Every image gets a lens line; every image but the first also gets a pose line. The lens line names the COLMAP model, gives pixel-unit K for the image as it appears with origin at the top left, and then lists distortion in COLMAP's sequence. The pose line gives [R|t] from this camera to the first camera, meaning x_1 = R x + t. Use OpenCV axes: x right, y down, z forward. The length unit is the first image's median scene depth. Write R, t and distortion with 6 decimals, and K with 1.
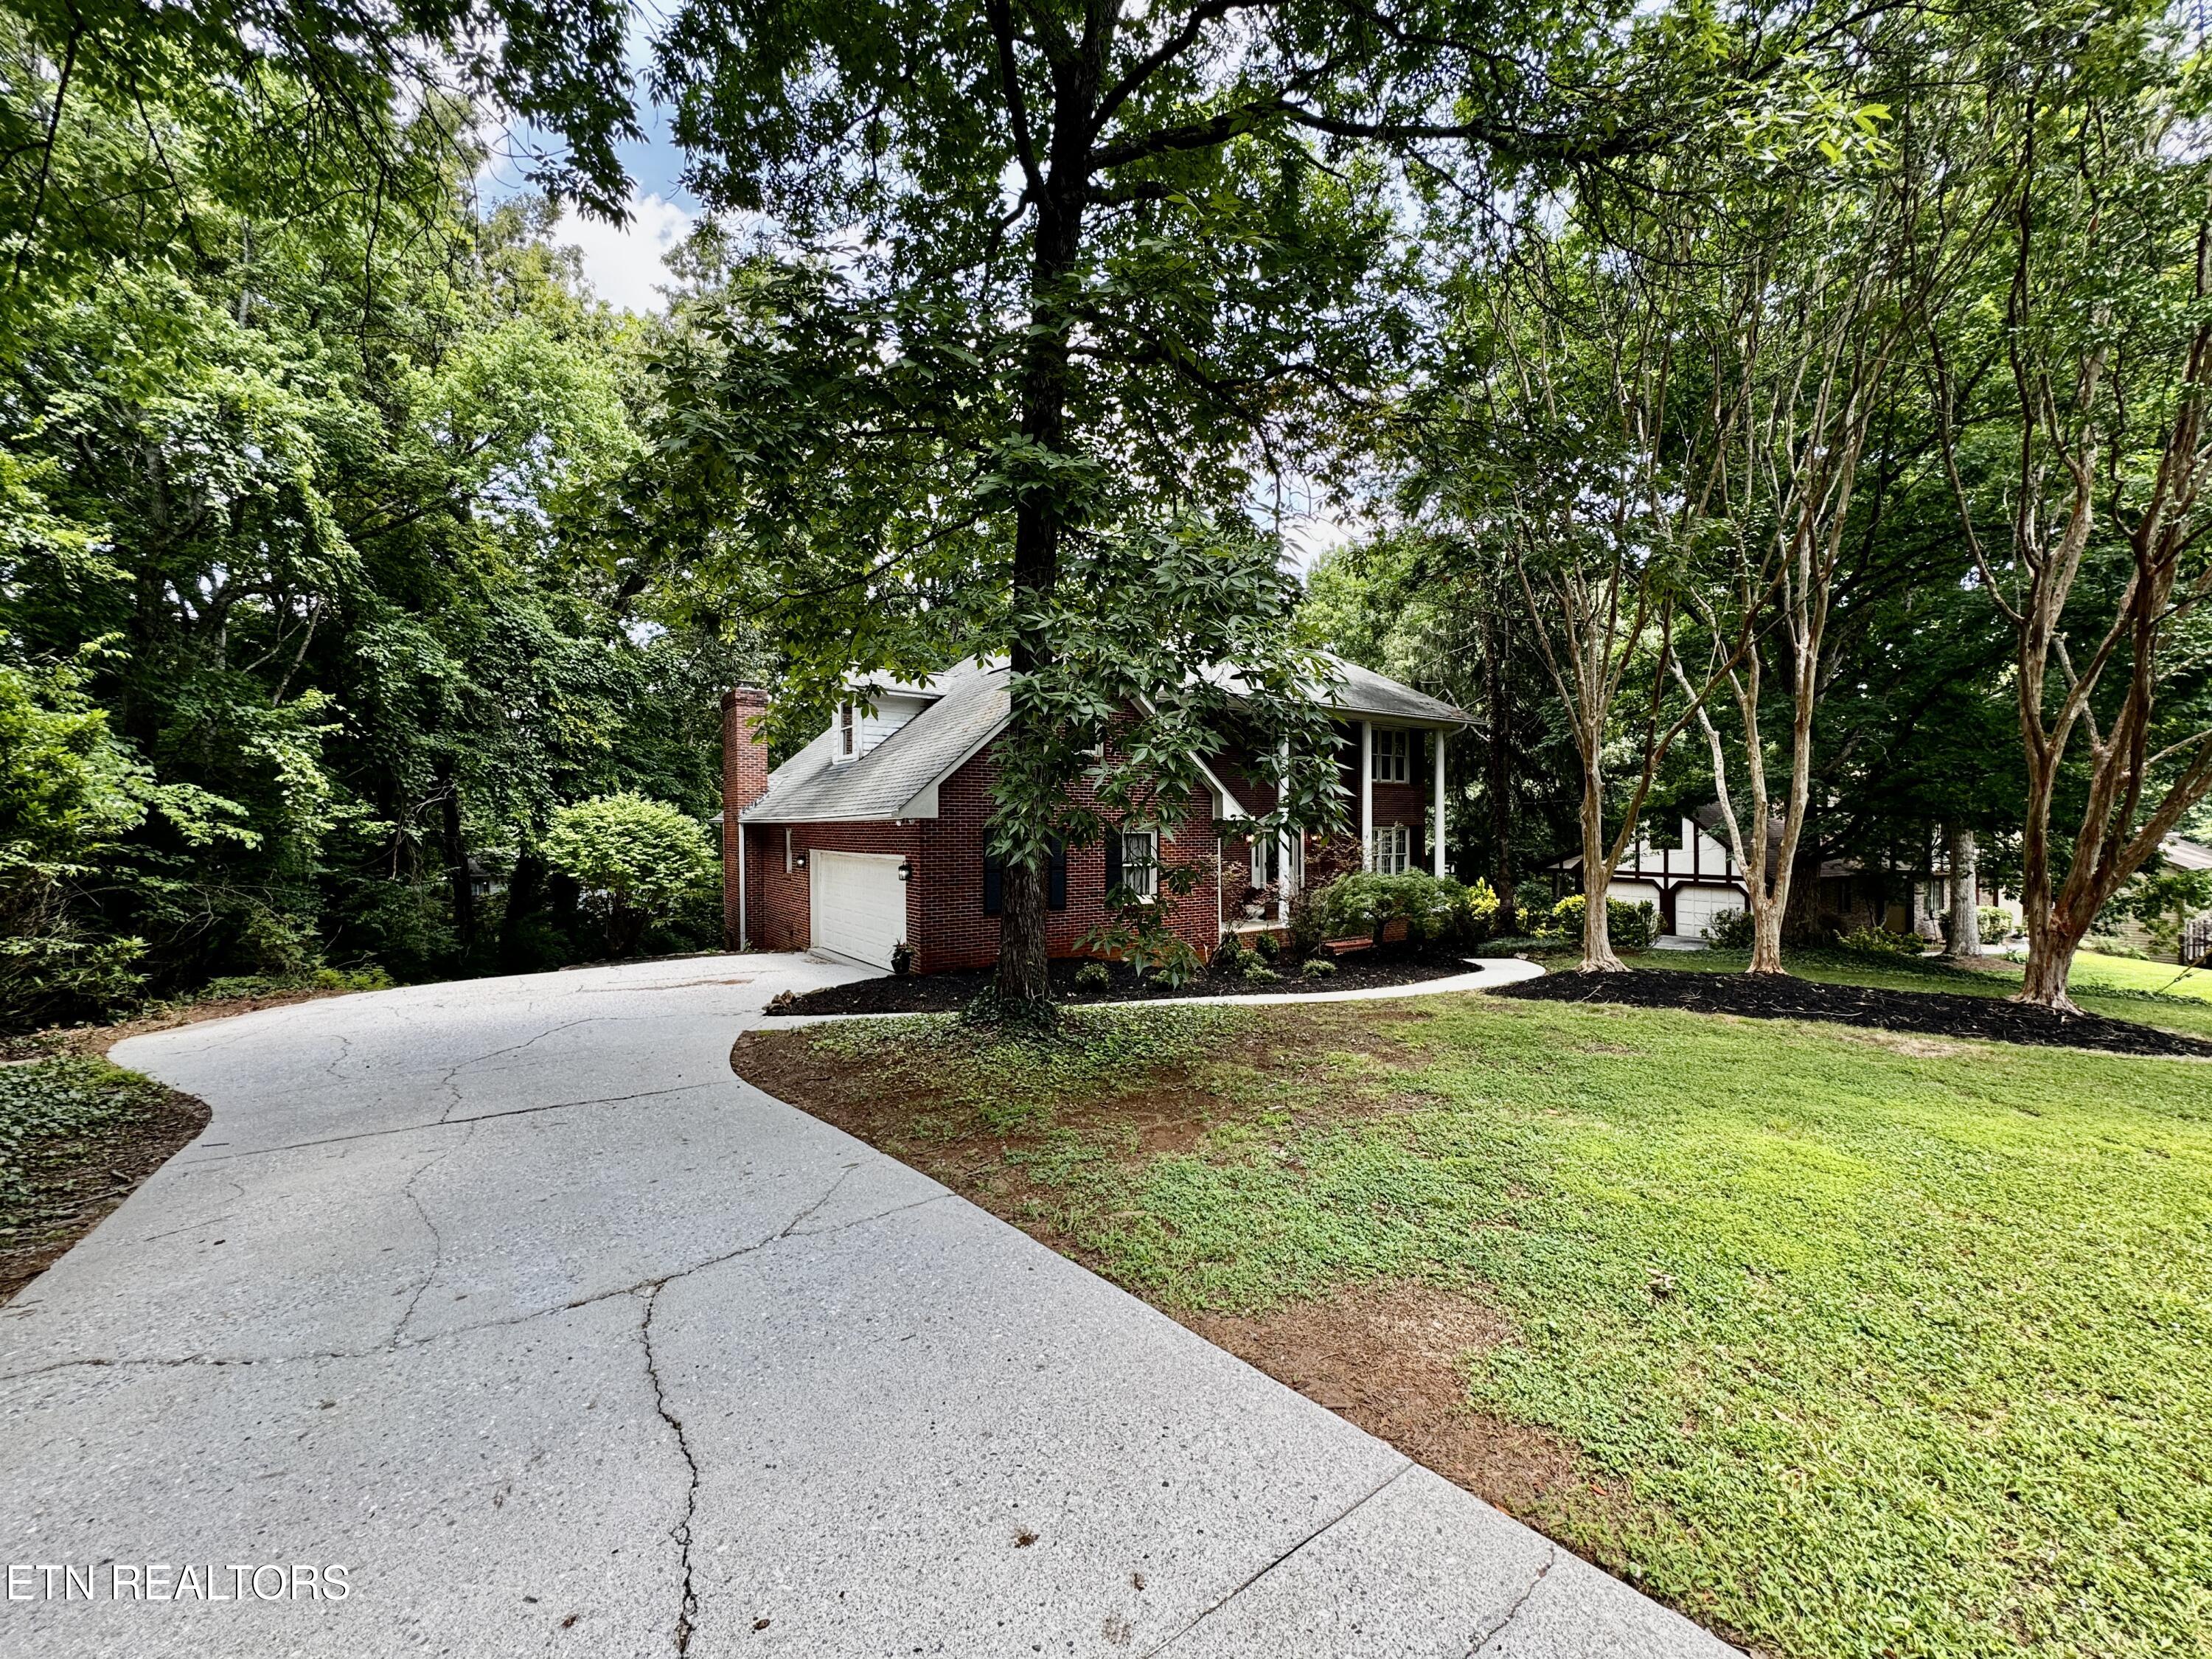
lens RADIAL K [[894.2, 0, 1110.4], [0, 894.2, 815.4], [0, 0, 1]] dist [-0.000391, -0.000163]
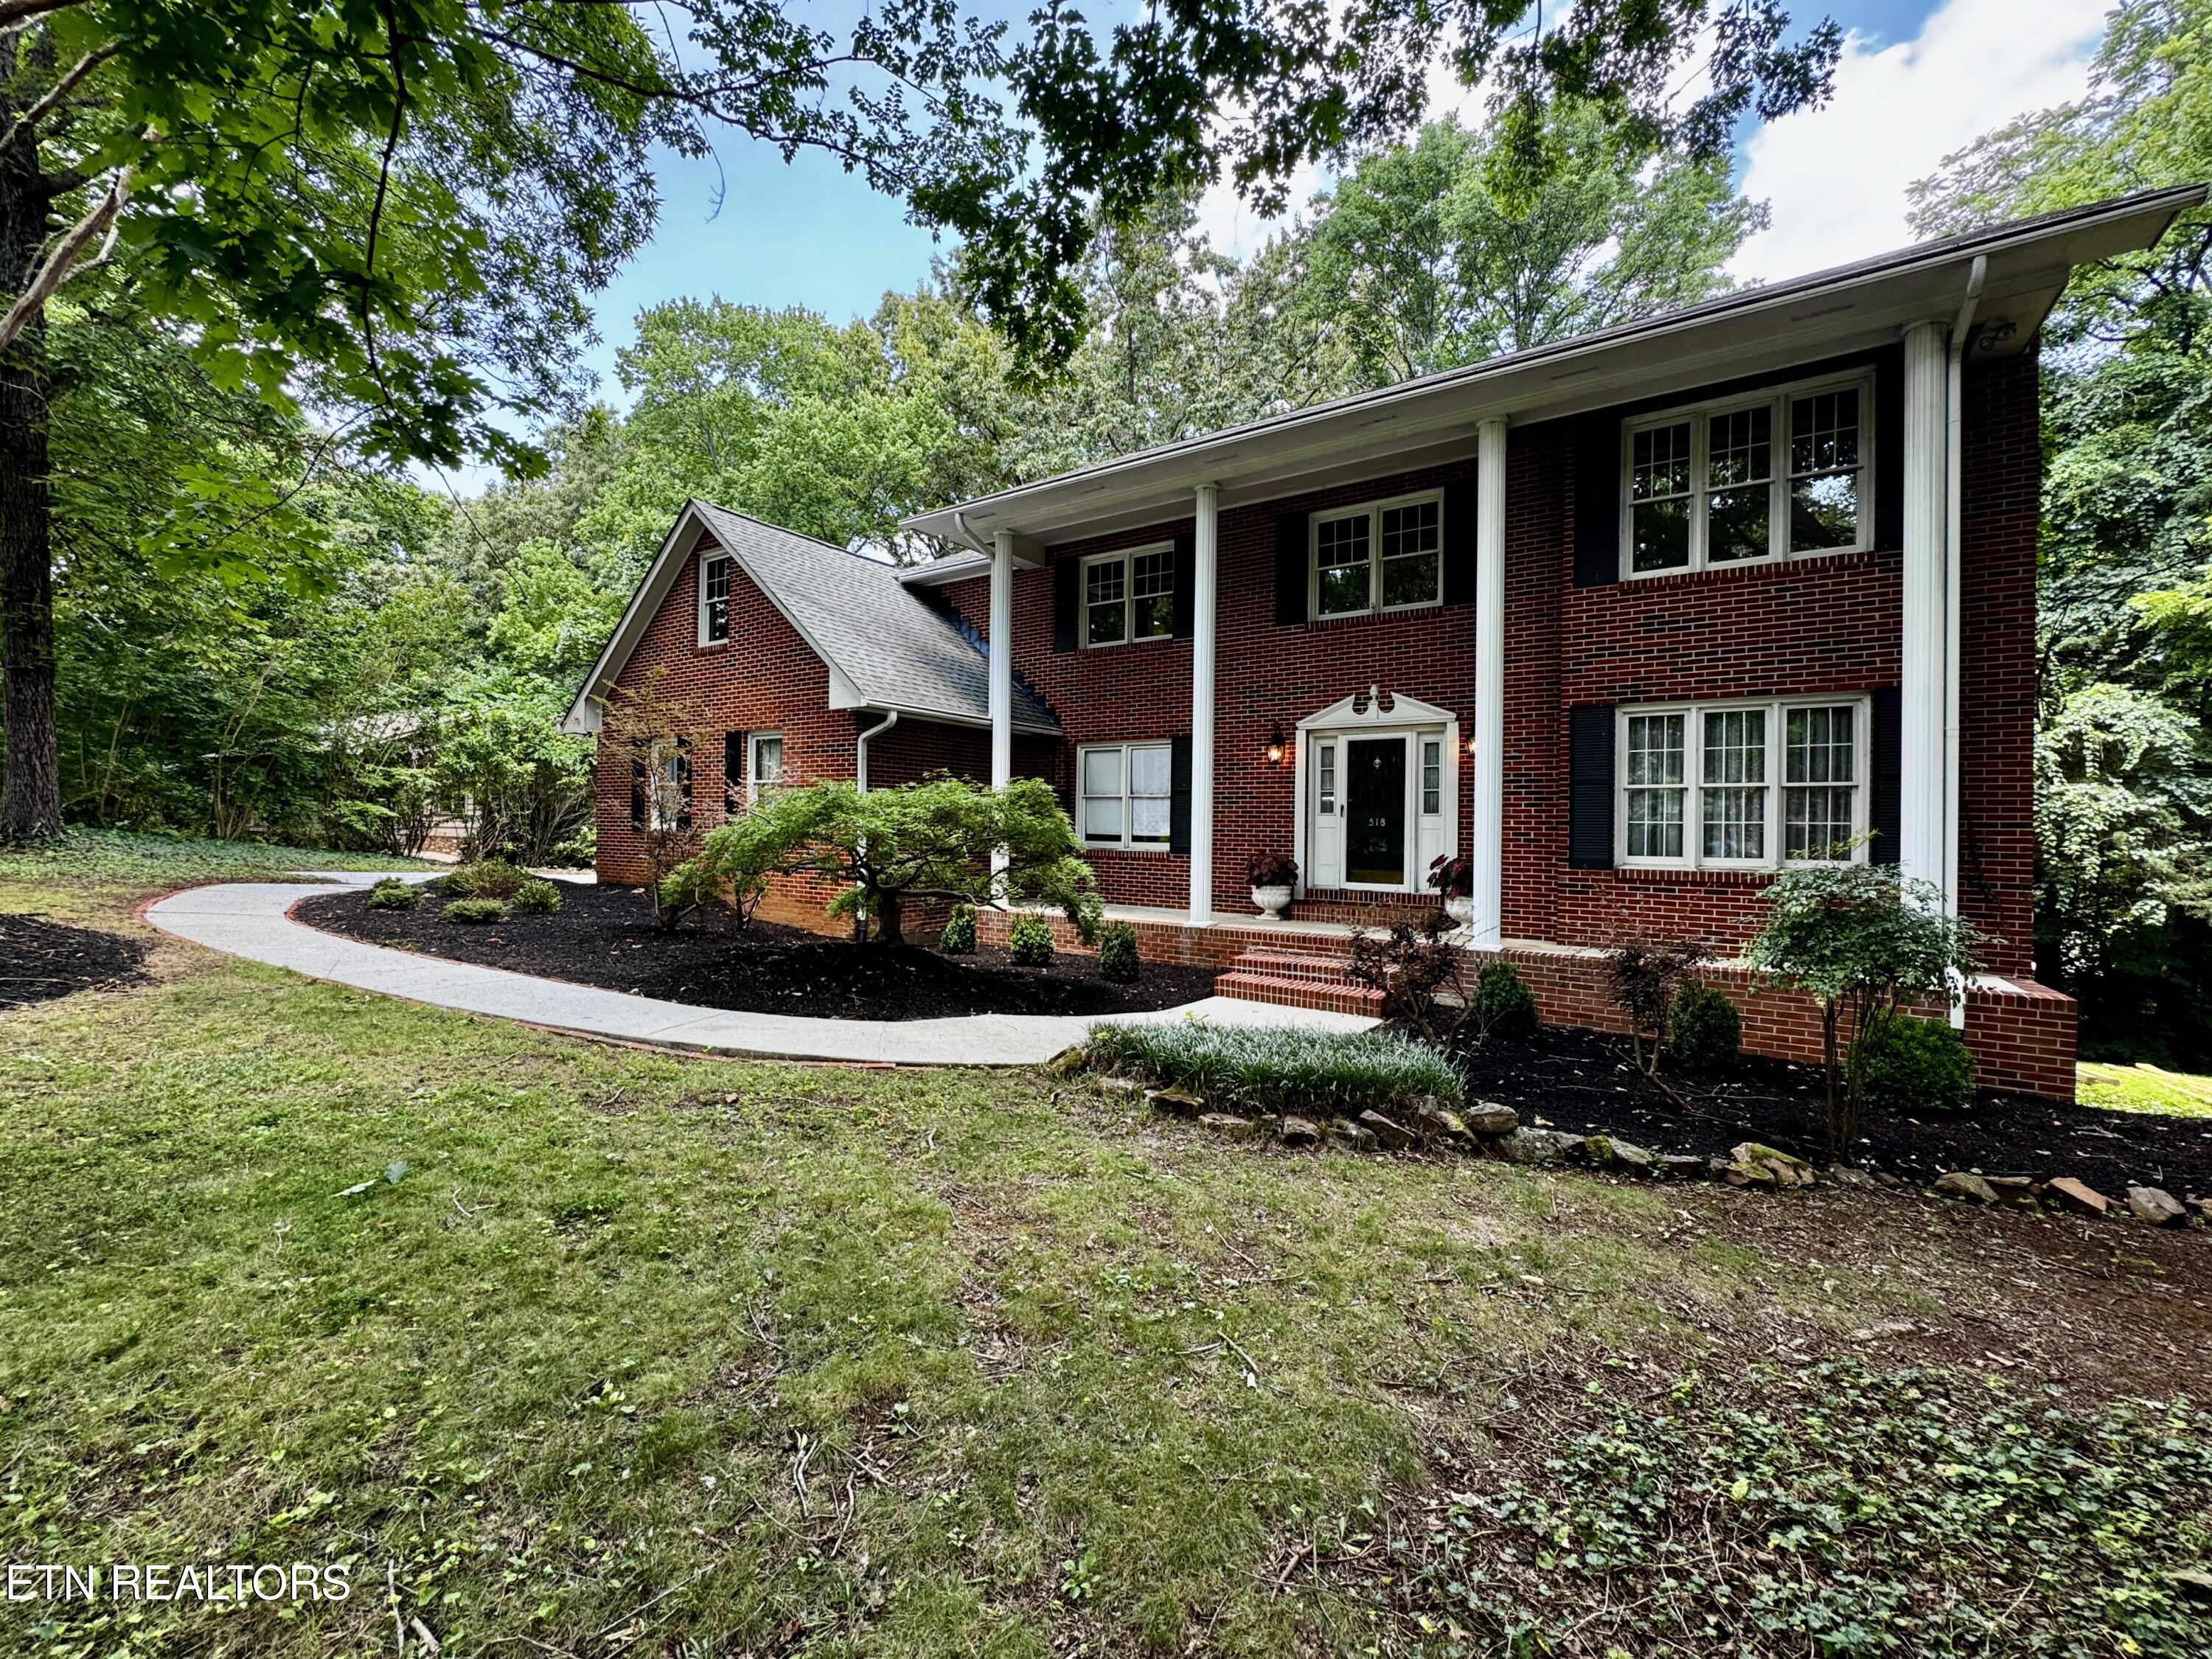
lens RADIAL K [[918.0, 0, 1054.2], [0, 918.0, 826.9], [0, 0, 1]] dist [-0.001696, -0.000149]
pose [[0.320516, 0.008162, -0.947208, 0.726477], [-0.004455, 0.999965, 0.007110, 0.076311], [0.947233, 0.001941, 0.320541, 0.863688]]
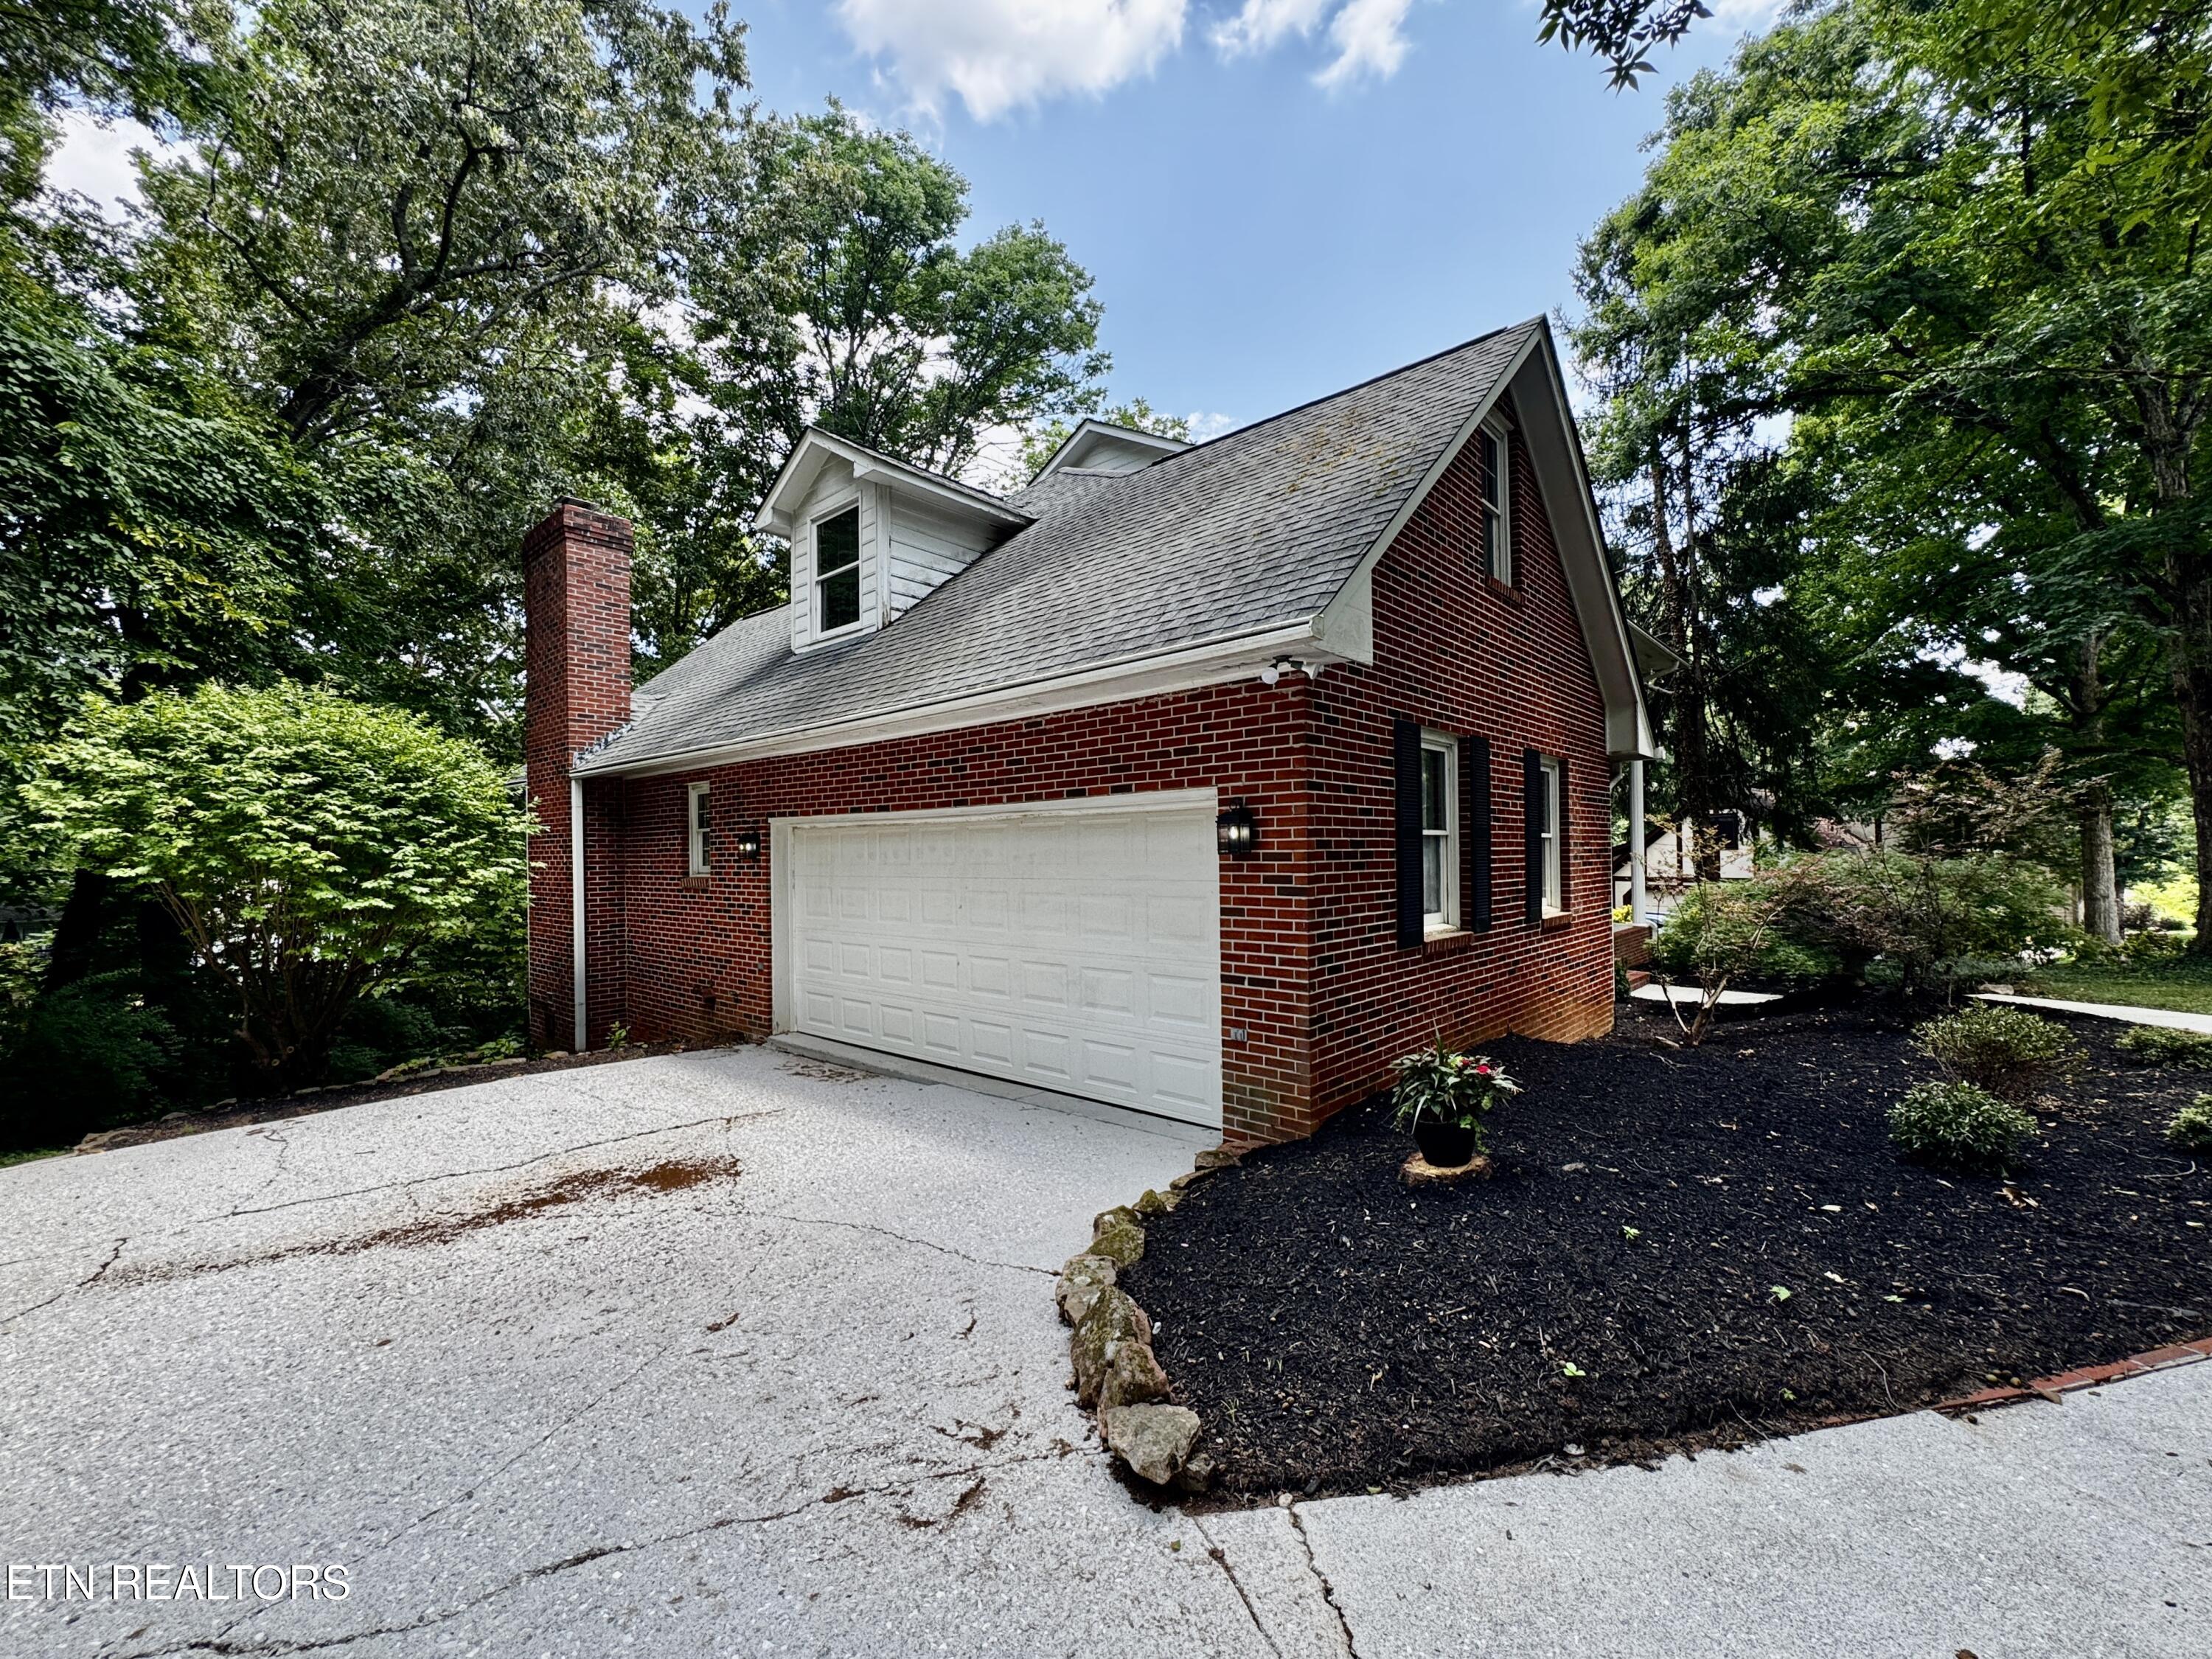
lens RADIAL K [[925.1, 0, 1106.0], [0, 925.1, 829.5], [0, 0, 1]] dist [-0.000039, 0.000577]
pose [[0.976043, -0.004700, 0.217527, -0.271698], [0.007111, 0.999922, -0.010301, 0.049748], [-0.217462, 0.011601, 0.976000, 0.501296]]
